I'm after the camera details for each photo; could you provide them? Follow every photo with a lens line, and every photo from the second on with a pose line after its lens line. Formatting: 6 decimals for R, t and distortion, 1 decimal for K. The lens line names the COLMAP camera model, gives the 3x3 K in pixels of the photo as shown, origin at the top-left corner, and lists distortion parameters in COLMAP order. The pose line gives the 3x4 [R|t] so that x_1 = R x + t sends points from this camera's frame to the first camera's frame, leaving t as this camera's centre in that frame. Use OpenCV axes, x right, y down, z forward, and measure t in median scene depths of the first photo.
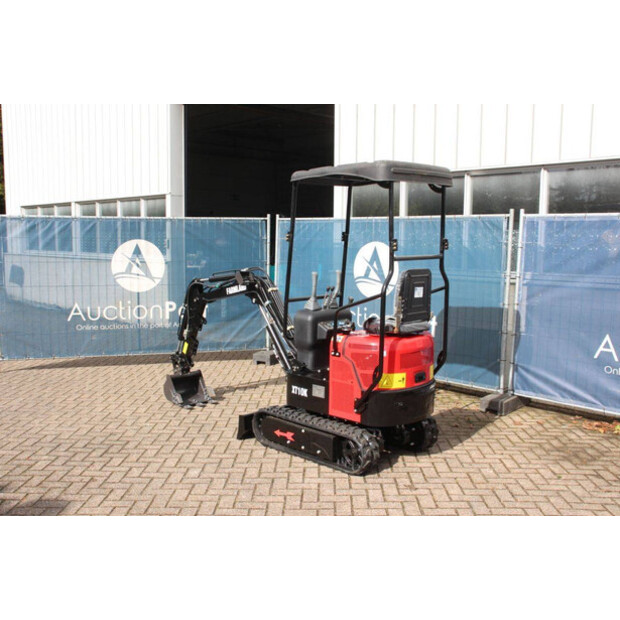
lens RADIAL K [[632.4, 0, 320.5], [0, 632.4, 325.5], [0, 0, 1]] dist [-0.043206, 0.000000]
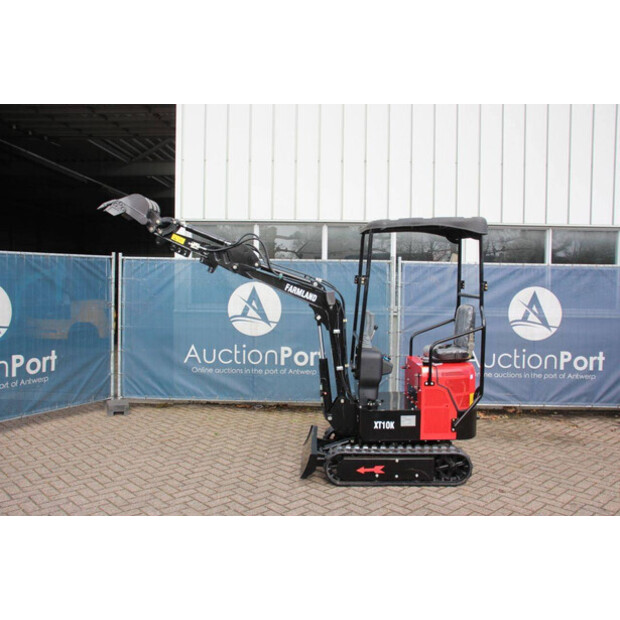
lens RADIAL K [[568.3, 0, 325.0], [0, 568.3, 292.9], [0, 0, 1]] dist [-0.130124, 0.000000]
pose [[0.714340, -0.015614, 0.699625, -0.673802], [0.088965, 0.993665, -0.068660, -0.052566], [-0.694121, 0.111289, 0.711204, 0.332720]]
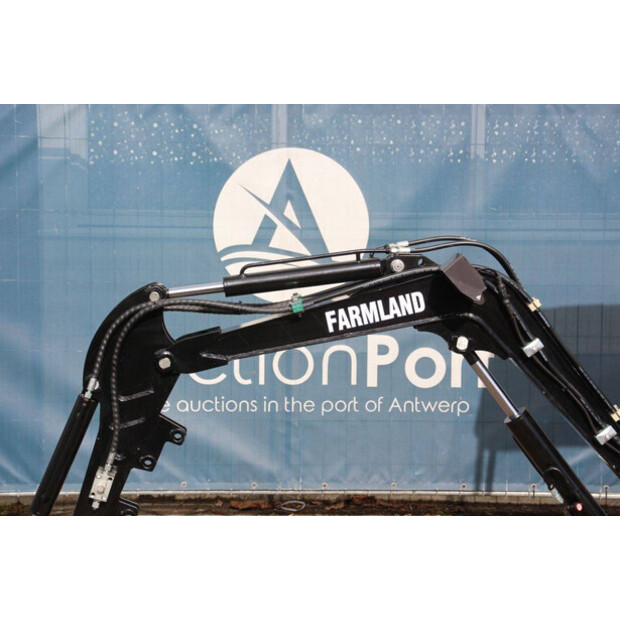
lens RADIAL K [[1465.9, 0, 313.1], [0, 1465.9, 315.1], [0, 0, 1]] dist [0.442975, 0.000000]
pose [[0.699007, -0.088773, 0.709583, -0.697452], [0.092490, 0.995154, 0.033388, -0.087098], [-0.709109, 0.042291, 0.703830, 0.547614]]
